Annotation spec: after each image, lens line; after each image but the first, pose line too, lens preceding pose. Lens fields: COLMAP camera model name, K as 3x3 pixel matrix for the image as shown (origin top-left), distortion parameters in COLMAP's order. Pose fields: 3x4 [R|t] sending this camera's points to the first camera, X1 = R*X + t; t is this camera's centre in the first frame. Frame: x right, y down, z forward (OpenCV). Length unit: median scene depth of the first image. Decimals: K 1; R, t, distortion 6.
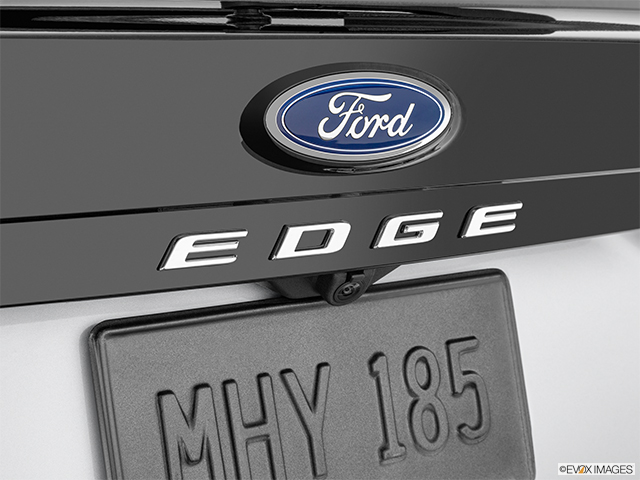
lens RADIAL K [[1206.4, 0, 320.0], [0, 1206.4, 240.0], [0, 0, 1]] dist [-0.016861, -0.045330]
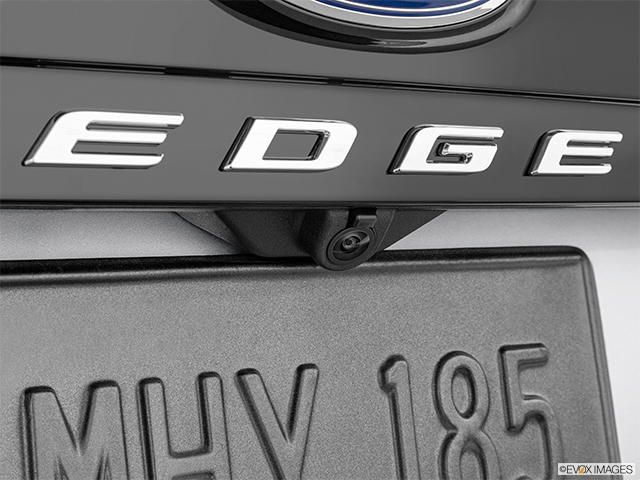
lens RADIAL K [[1206.4, 0, 320.0], [0, 1206.4, 240.0], [0, 0, 1]] dist [-0.016861, -0.045330]
pose [[0.999361, 0.032876, -0.014052, 0.015915], [-0.033989, 0.995530, -0.088115, 0.093223], [0.011093, 0.088536, 0.996011, 0.369463]]
